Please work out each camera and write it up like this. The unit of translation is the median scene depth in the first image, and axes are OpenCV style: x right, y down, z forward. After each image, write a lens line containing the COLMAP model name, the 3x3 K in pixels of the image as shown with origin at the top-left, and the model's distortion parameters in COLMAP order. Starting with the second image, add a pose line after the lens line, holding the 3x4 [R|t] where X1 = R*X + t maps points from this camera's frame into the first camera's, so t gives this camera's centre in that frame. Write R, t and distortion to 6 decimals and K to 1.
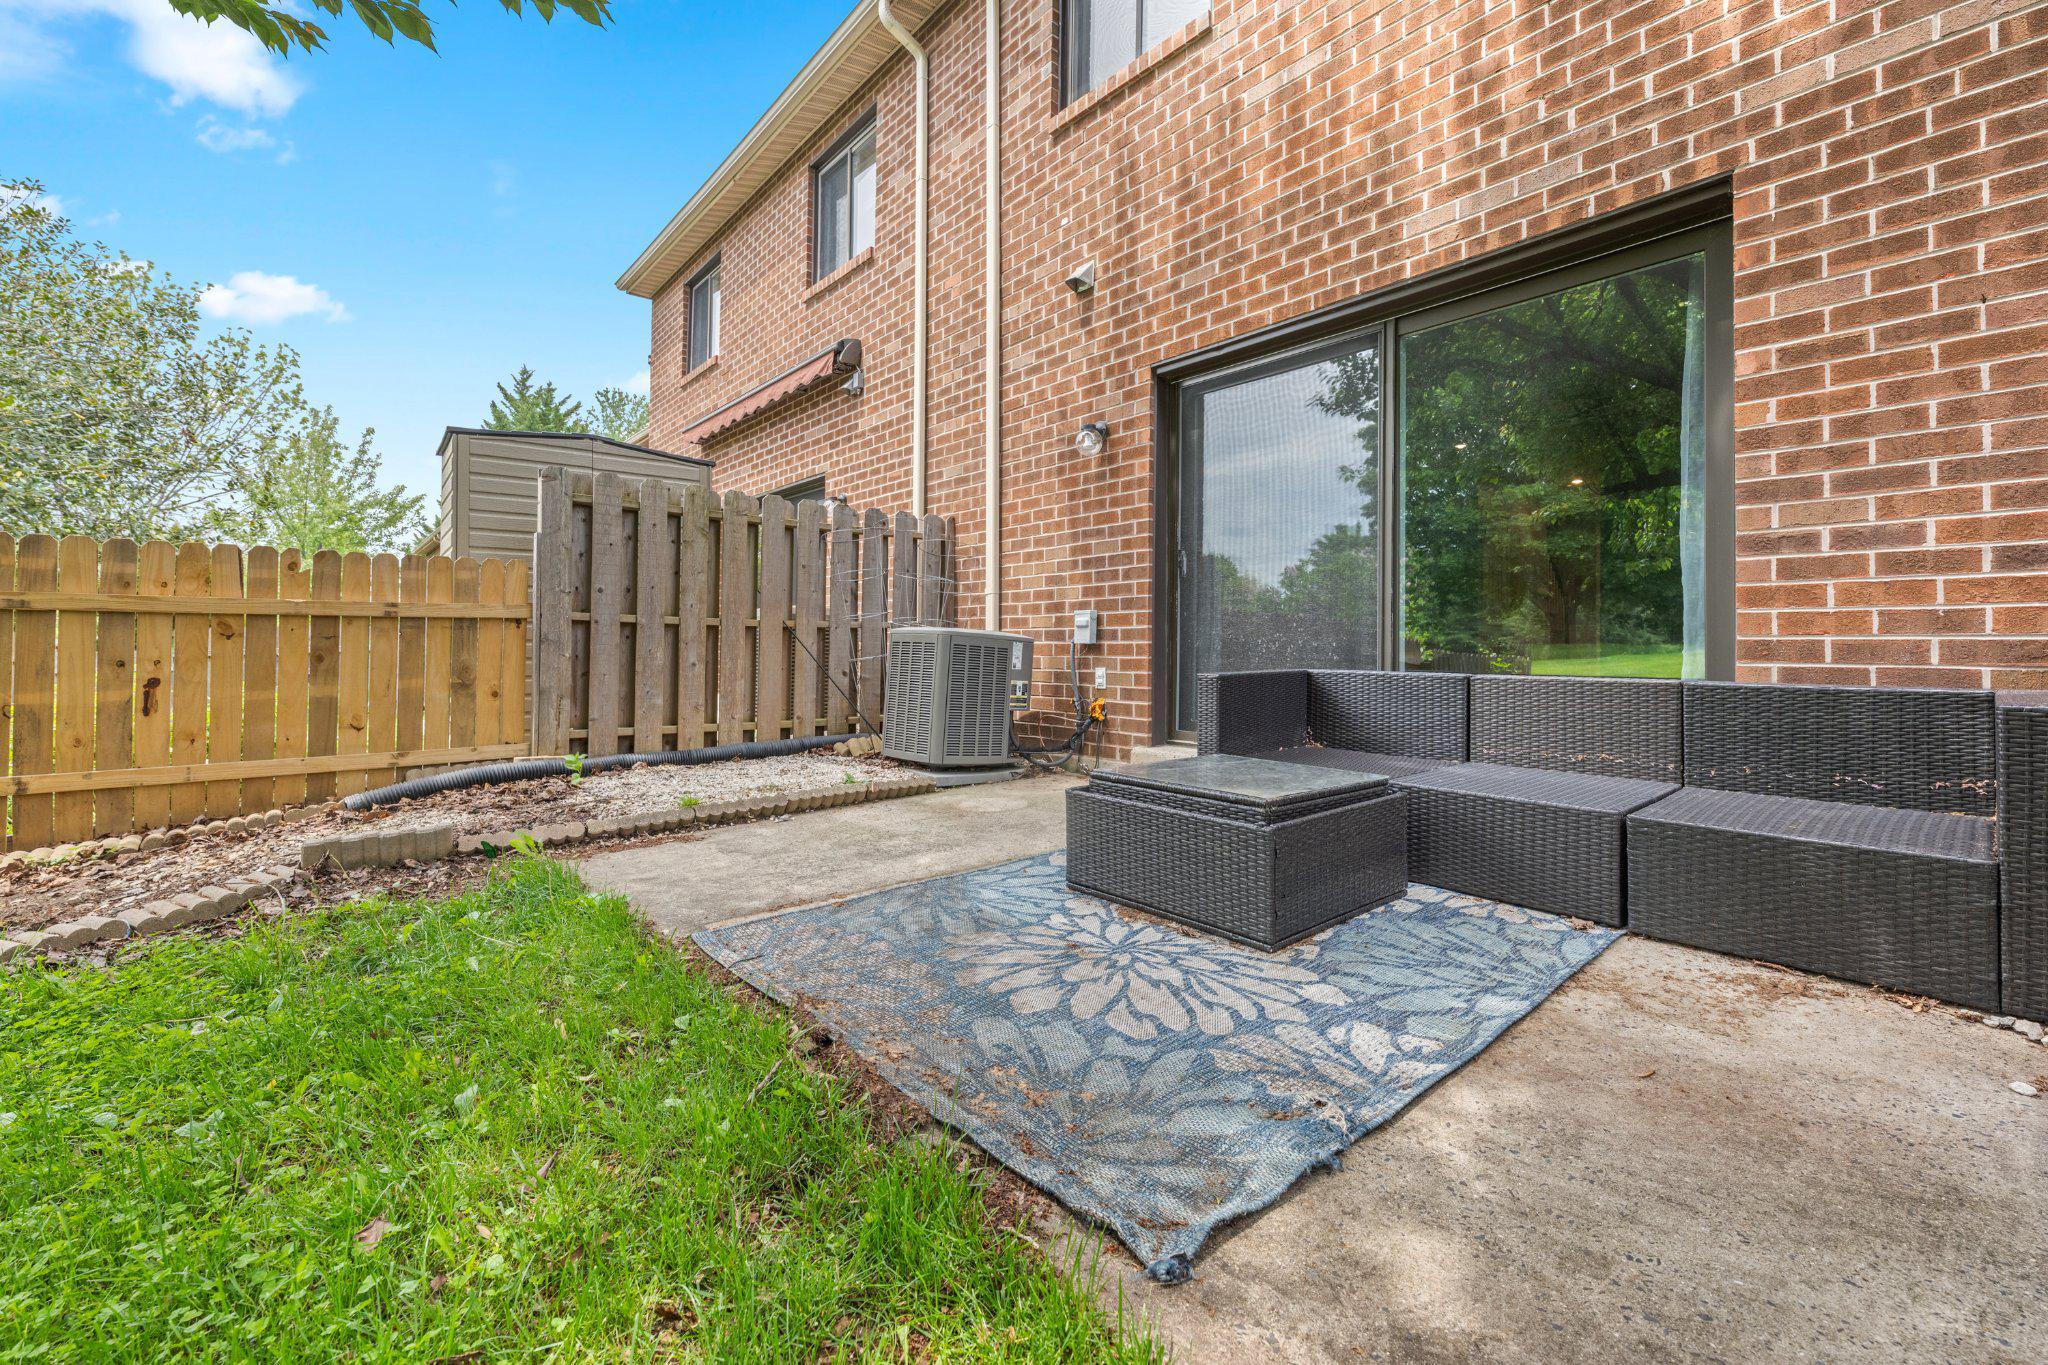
lens RADIAL K [[839.8, 0, 1024.9], [0, 839.8, 630.7], [0, 0, 1]] dist [-0.000868, -0.000918]
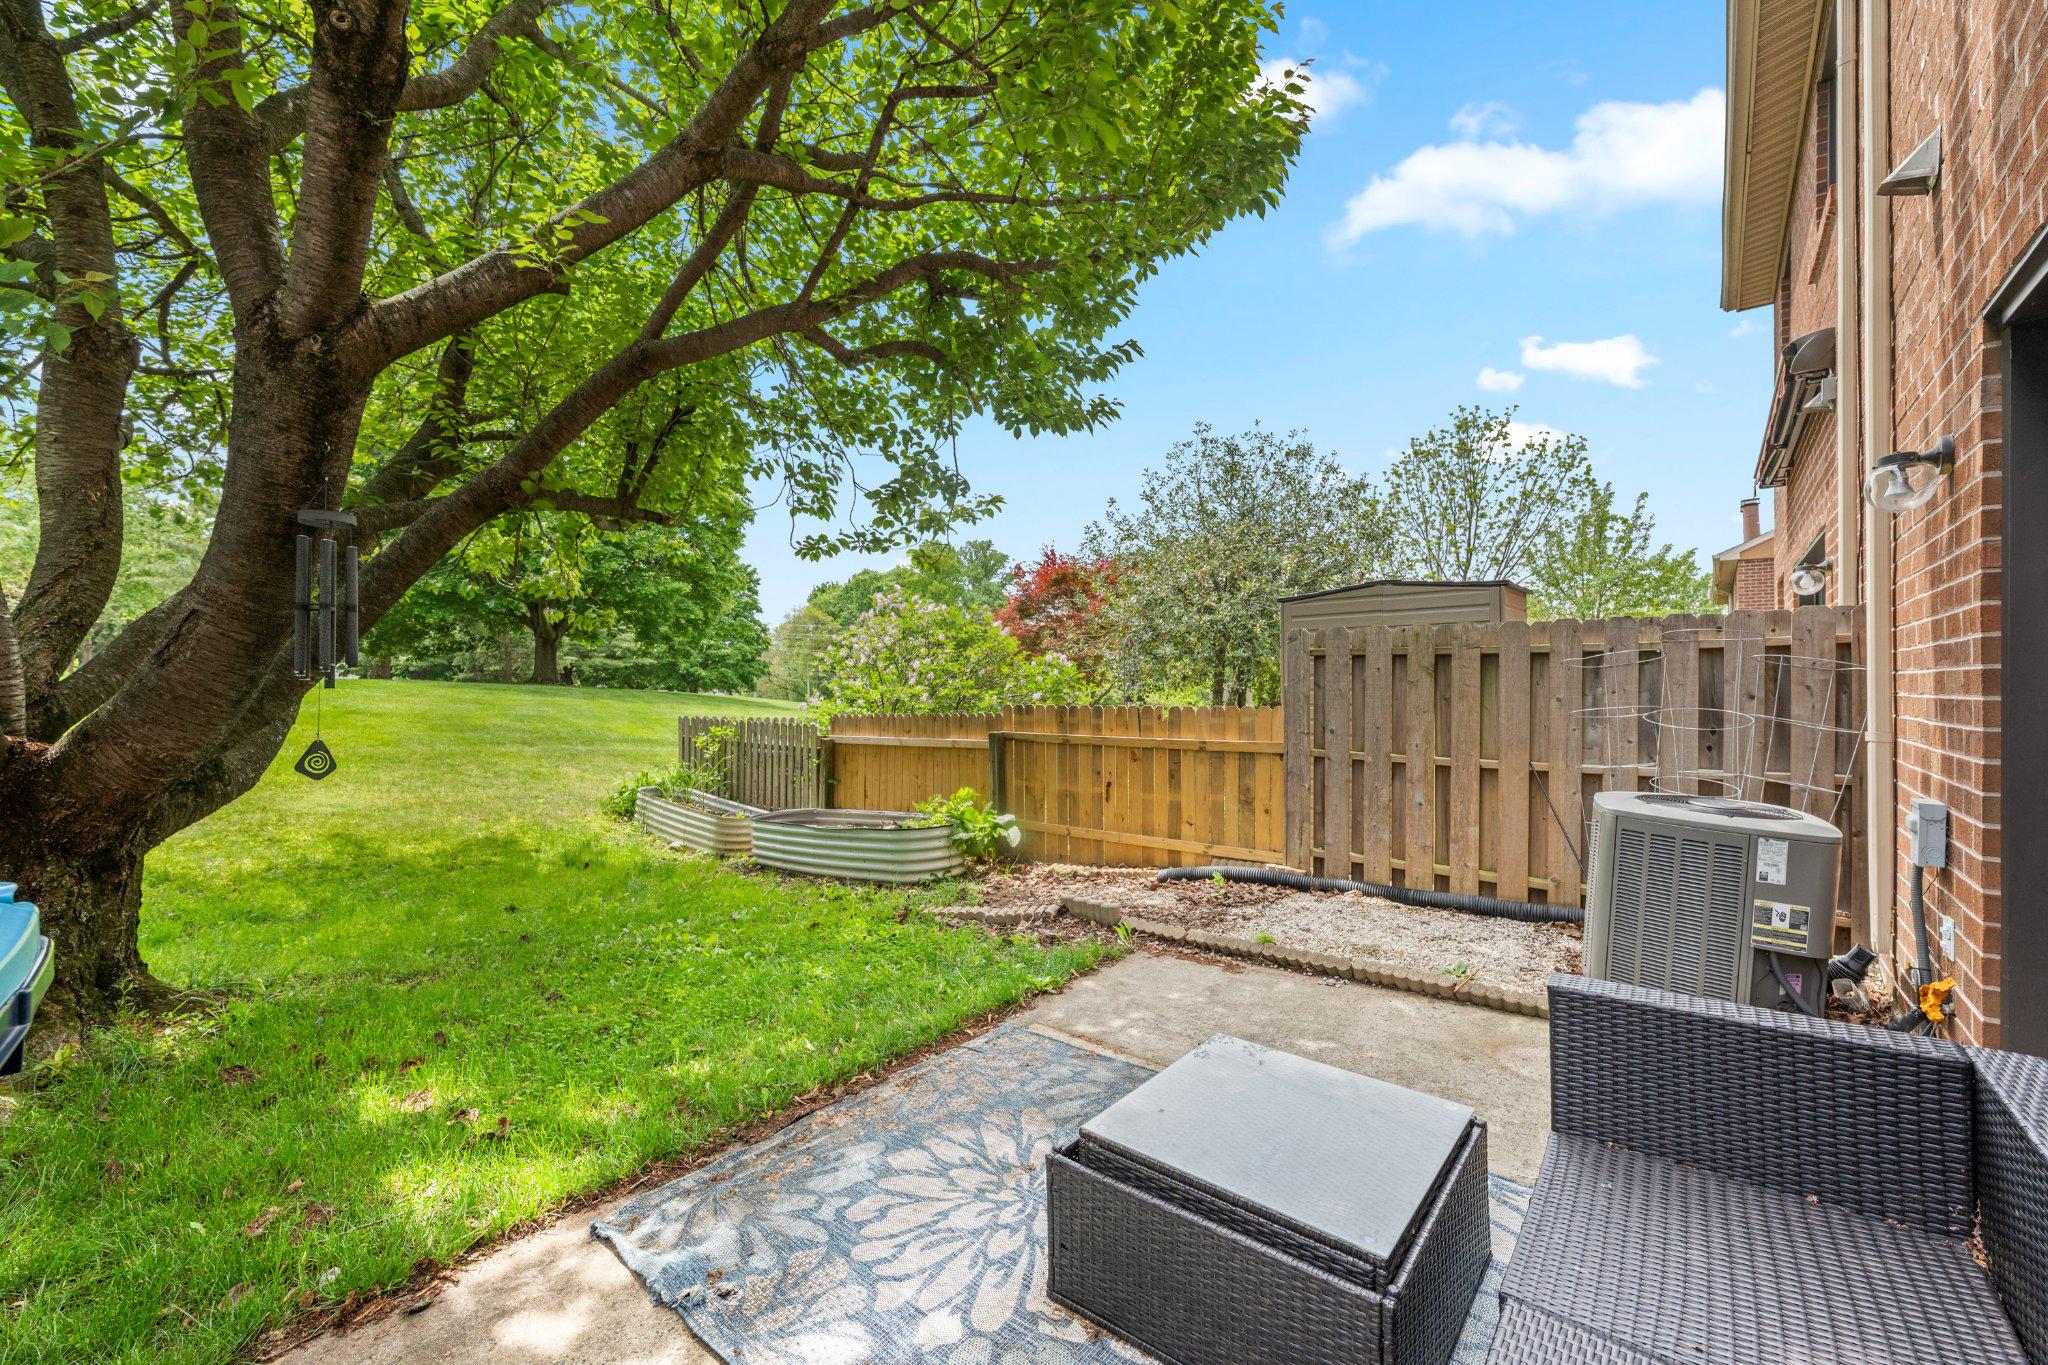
lens RADIAL K [[839.8, 0, 1018.2], [0, 839.8, 685.8], [0, 0, 1]] dist [-0.000868, -0.000918]
pose [[0.169835, -0.003243, -0.985467, 0.634341], [0.020822, 0.999783, 0.000299, -0.138988], [0.985253, -0.020571, 0.169865, 0.460686]]
